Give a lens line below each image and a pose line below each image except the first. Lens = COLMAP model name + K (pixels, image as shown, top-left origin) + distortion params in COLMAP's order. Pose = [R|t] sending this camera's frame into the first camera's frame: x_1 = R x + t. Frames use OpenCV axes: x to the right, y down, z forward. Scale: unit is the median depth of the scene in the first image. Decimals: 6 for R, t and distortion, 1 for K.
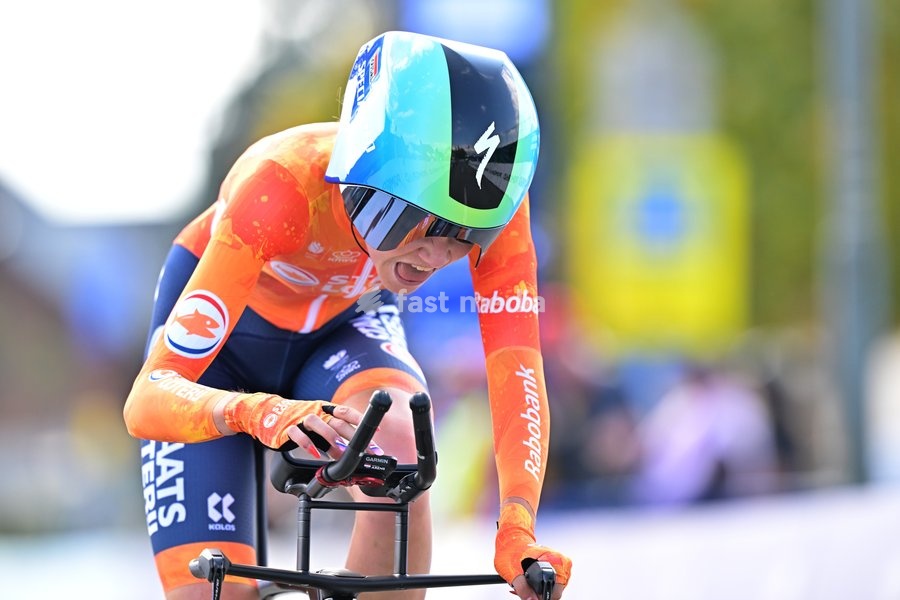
lens RADIAL K [[851.6, 0, 450.0], [0, 851.6, 300.0], [0, 0, 1]] dist [0.082014, 0.007890]
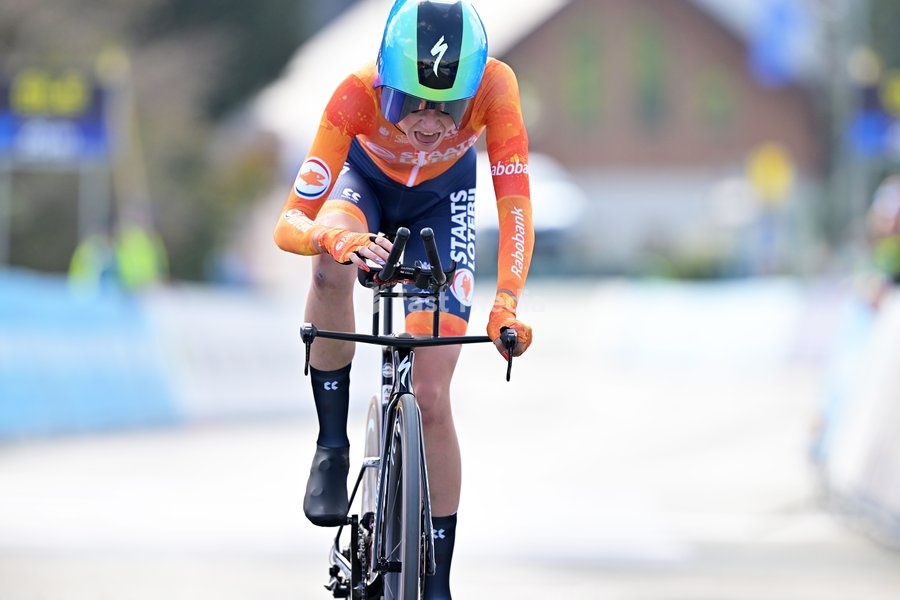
lens RADIAL K [[851.6, 0, 450.0], [0, 851.6, 300.0], [0, 0, 1]] dist [0.082014, 0.007890]
pose [[0.962811, -0.030282, 0.268473, -0.470866], [-0.012028, 0.987910, 0.154563, 0.000790], [-0.269907, -0.152044, 0.950806, -0.539322]]
